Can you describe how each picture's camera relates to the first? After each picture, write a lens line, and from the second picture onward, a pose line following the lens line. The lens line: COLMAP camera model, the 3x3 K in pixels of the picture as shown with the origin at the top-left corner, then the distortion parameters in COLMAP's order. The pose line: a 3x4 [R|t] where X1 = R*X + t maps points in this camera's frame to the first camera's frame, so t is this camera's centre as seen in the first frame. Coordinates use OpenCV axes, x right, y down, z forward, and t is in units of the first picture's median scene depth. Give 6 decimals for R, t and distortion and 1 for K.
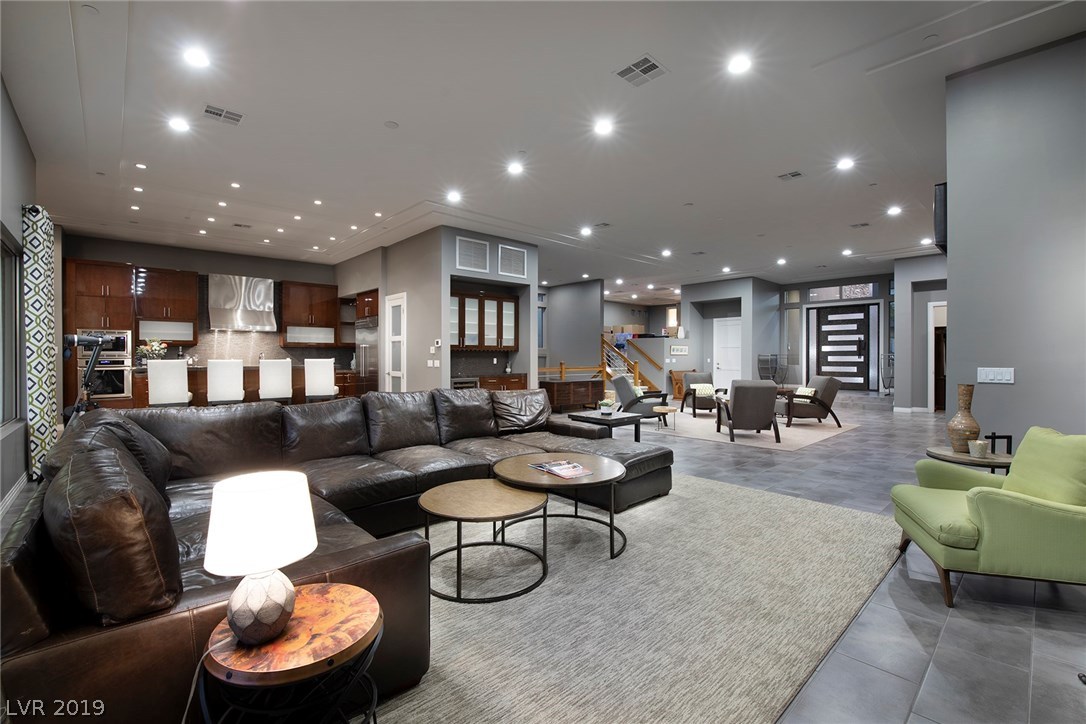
lens RADIAL K [[472.7, 0, 539.7], [0, 472.7, 360.4], [0, 0, 1]] dist [-0.013648, -0.000054]
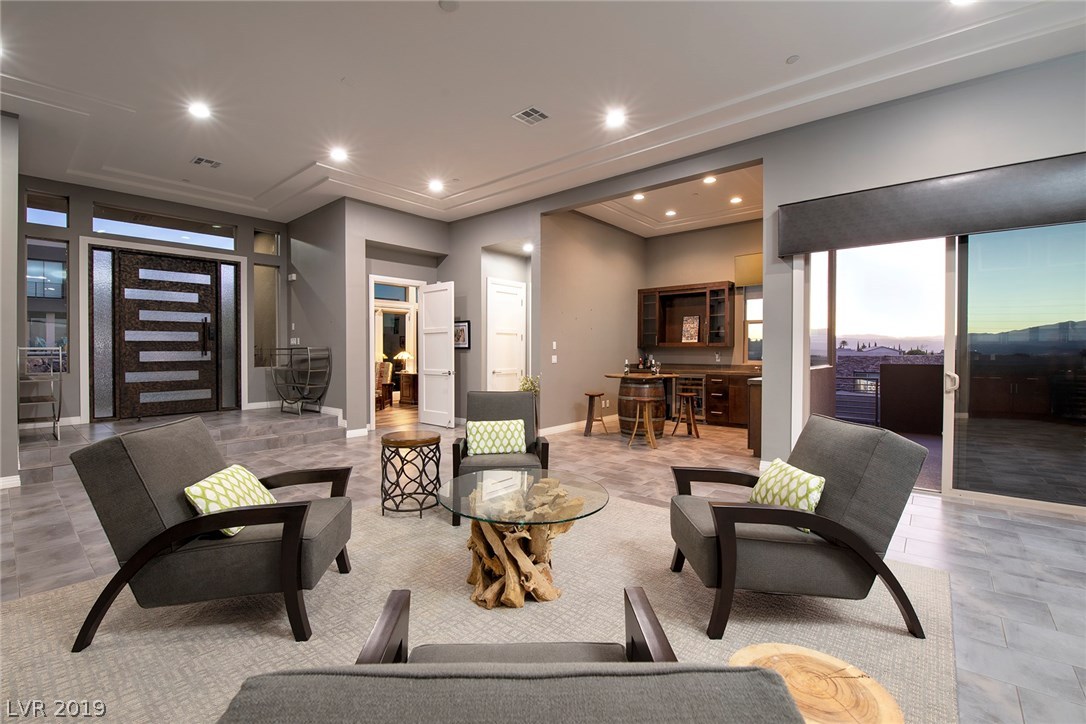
lens RADIAL K [[495.2, 0, 559.1], [0, 495.2, 359.2], [0, 0, 1]] dist [-0.003072, -0.000968]
pose [[-0.115805, -0.014573, 0.993165, 0.056292], [0.007542, 0.999851, 0.015551, -0.006735], [-0.993243, 0.009292, -0.115678, 0.785216]]
